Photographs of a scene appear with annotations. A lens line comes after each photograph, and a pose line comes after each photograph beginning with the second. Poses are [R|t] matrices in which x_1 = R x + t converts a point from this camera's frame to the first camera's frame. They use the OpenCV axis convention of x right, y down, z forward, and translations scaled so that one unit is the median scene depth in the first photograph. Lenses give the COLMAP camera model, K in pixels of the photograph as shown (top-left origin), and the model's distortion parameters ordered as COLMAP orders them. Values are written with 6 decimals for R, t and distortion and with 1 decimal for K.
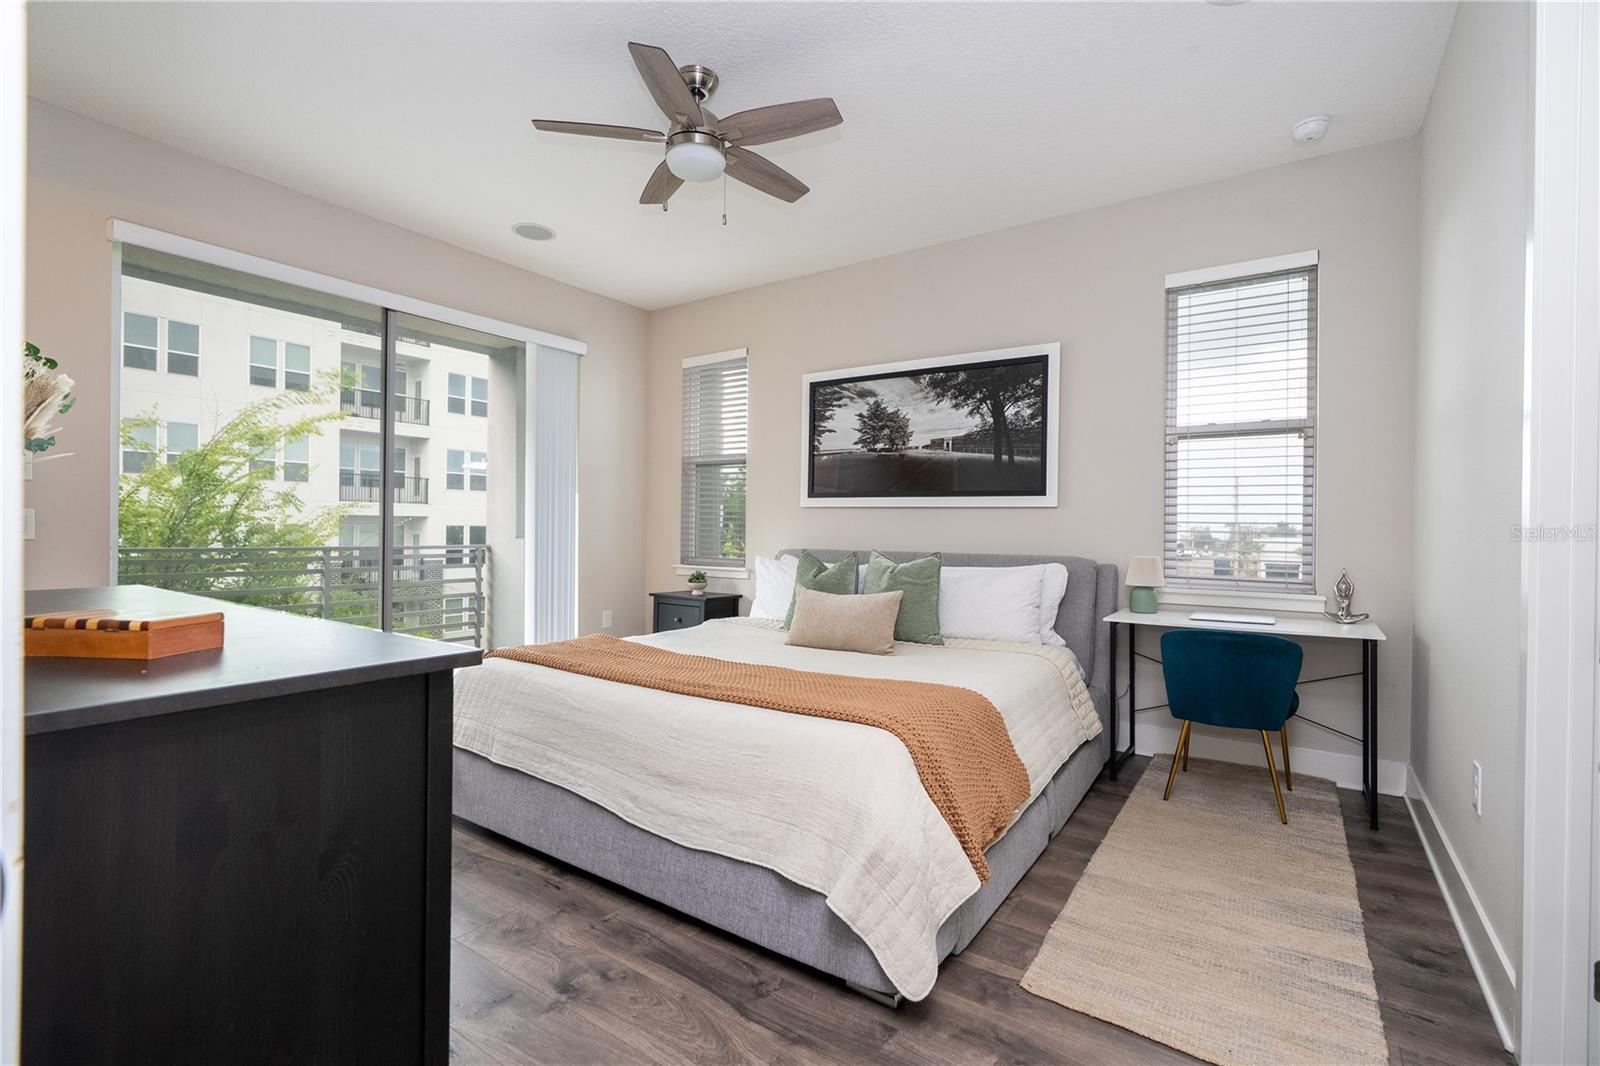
lens RADIAL K [[716.3, 0, 808.8], [0, 716.3, 528.2], [0, 0, 1]] dist [-0.003977, -0.000232]
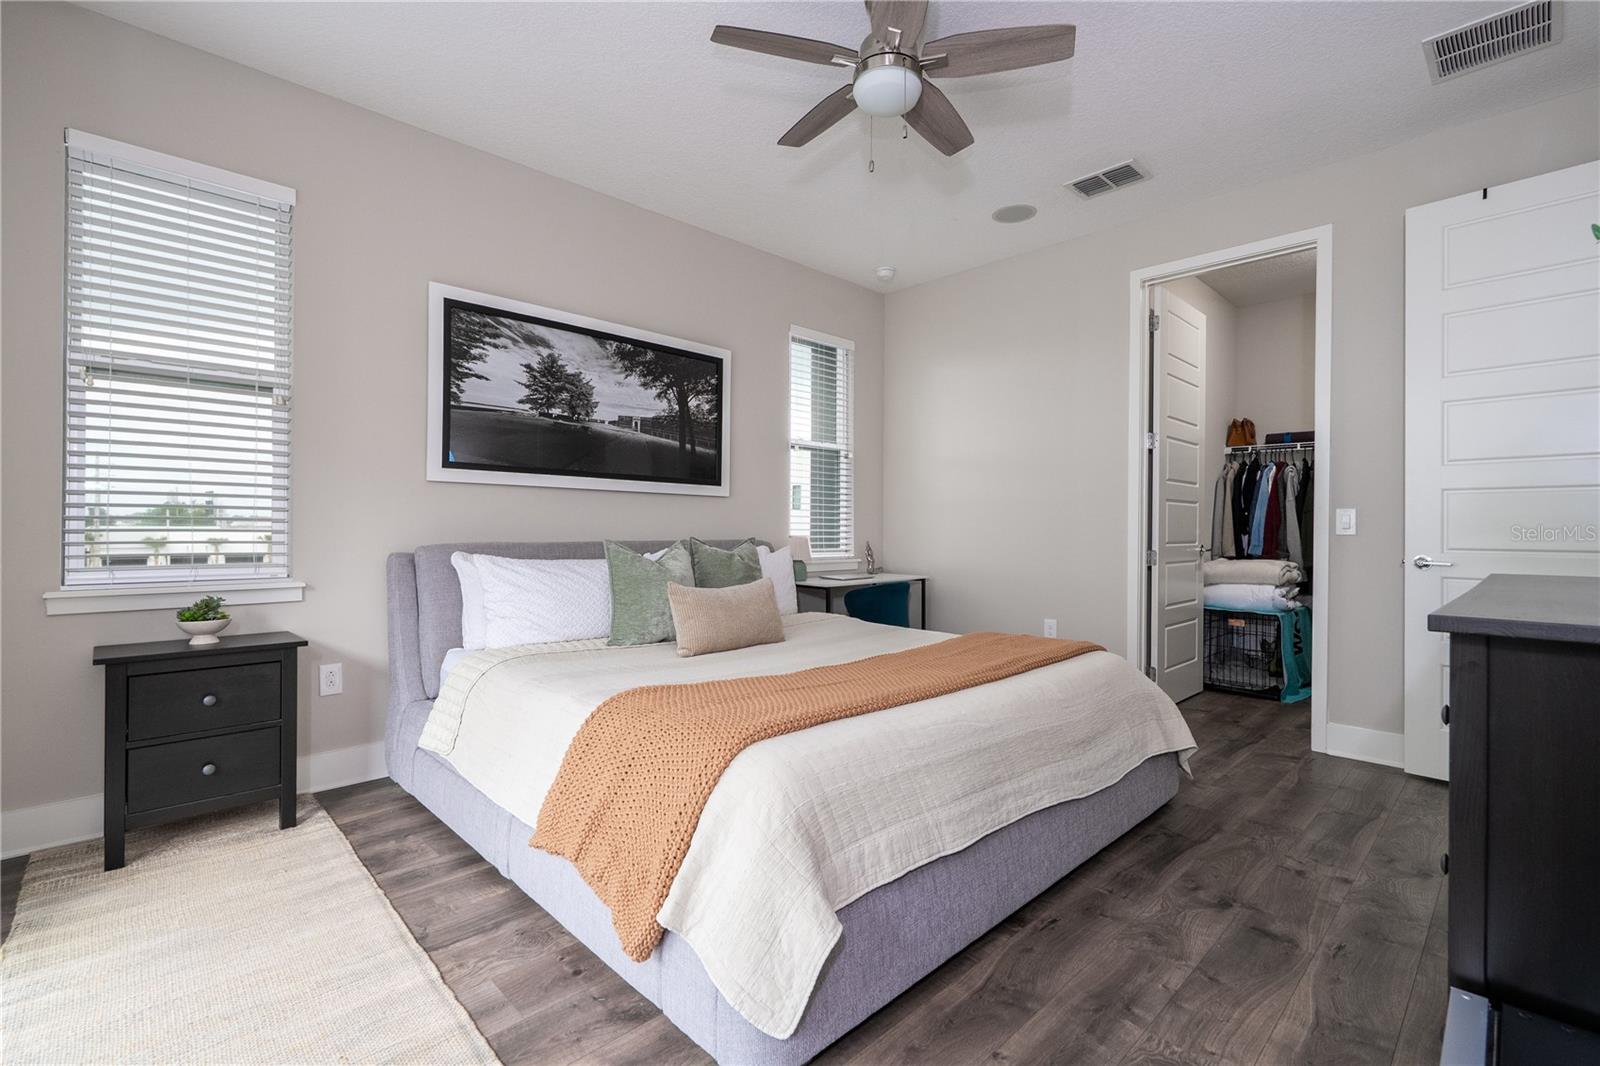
lens RADIAL K [[716.3, 0, 808.8], [0, 716.3, 528.2], [0, 0, 1]] dist [-0.003977, -0.000232]
pose [[0.202669, -0.009537, 0.979201, -0.660619], [-0.003225, 0.999941, 0.010407, 0.007143], [-0.979242, -0.005267, 0.202627, 0.584640]]
